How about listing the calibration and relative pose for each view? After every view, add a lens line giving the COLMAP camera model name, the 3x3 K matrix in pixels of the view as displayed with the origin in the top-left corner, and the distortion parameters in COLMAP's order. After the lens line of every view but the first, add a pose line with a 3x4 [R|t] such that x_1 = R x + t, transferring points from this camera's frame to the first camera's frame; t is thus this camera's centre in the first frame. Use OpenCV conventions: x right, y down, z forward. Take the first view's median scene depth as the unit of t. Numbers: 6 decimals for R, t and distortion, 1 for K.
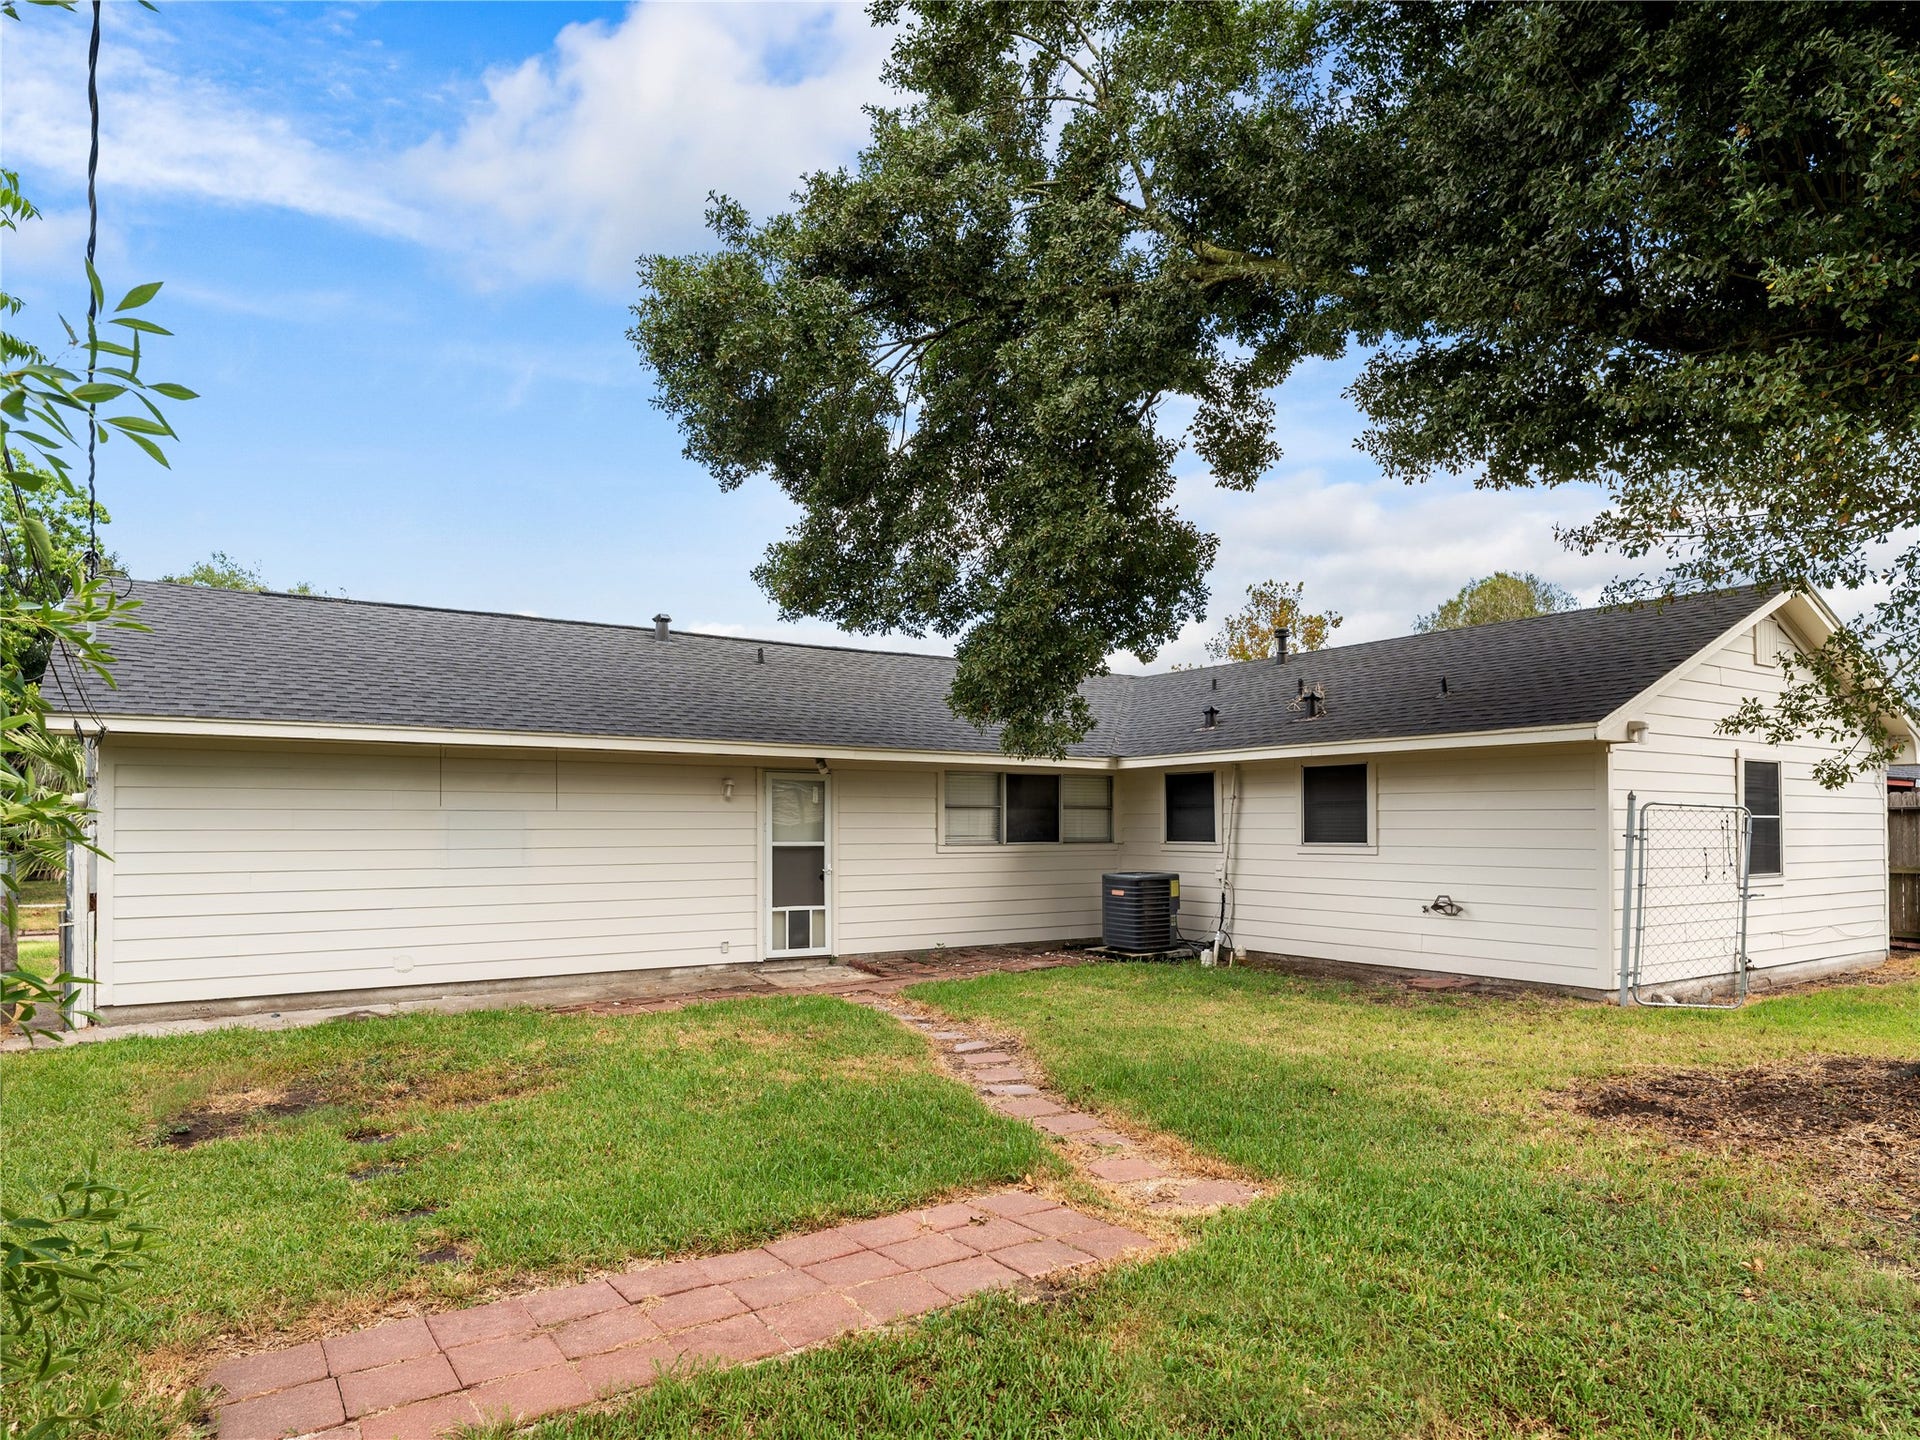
lens RADIAL K [[1286.1, 0, 960.0], [0, 1286.1, 720.0], [0, 0, 1]] dist [-0.040531, 0.017354]
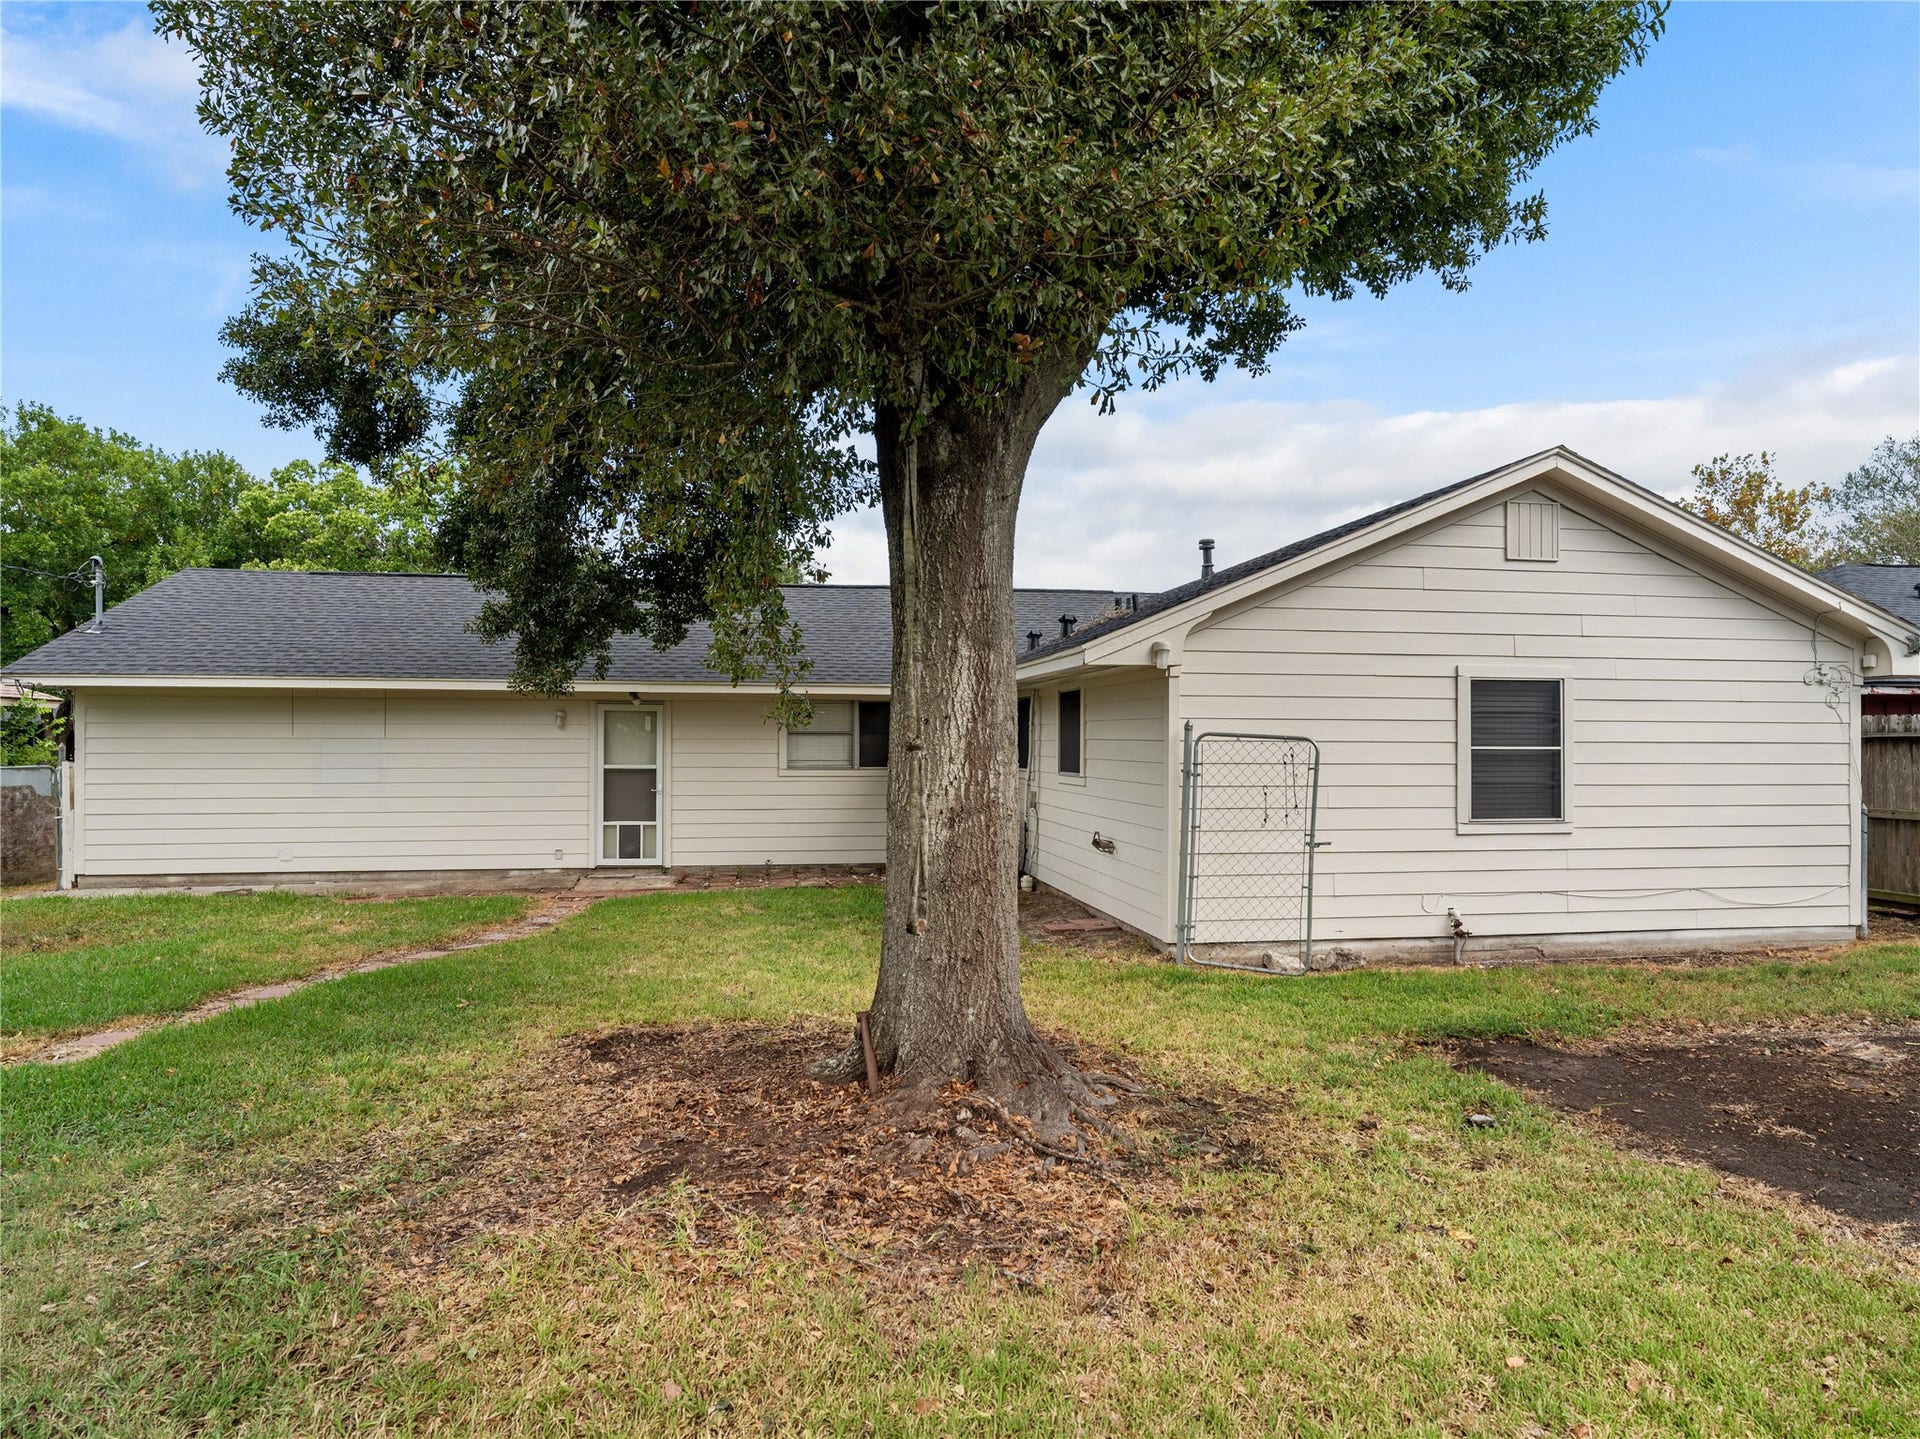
lens RADIAL K [[1286.1, 0, 960.0], [0, 1286.1, 719.5], [0, 0, 1]] dist [-0.040531, 0.017354]
pose [[0.896891, -0.005144, -0.442222, 0.662209], [0.033899, 0.997790, 0.057146, -0.000055], [0.440951, -0.066245, 0.895083, 0.121970]]
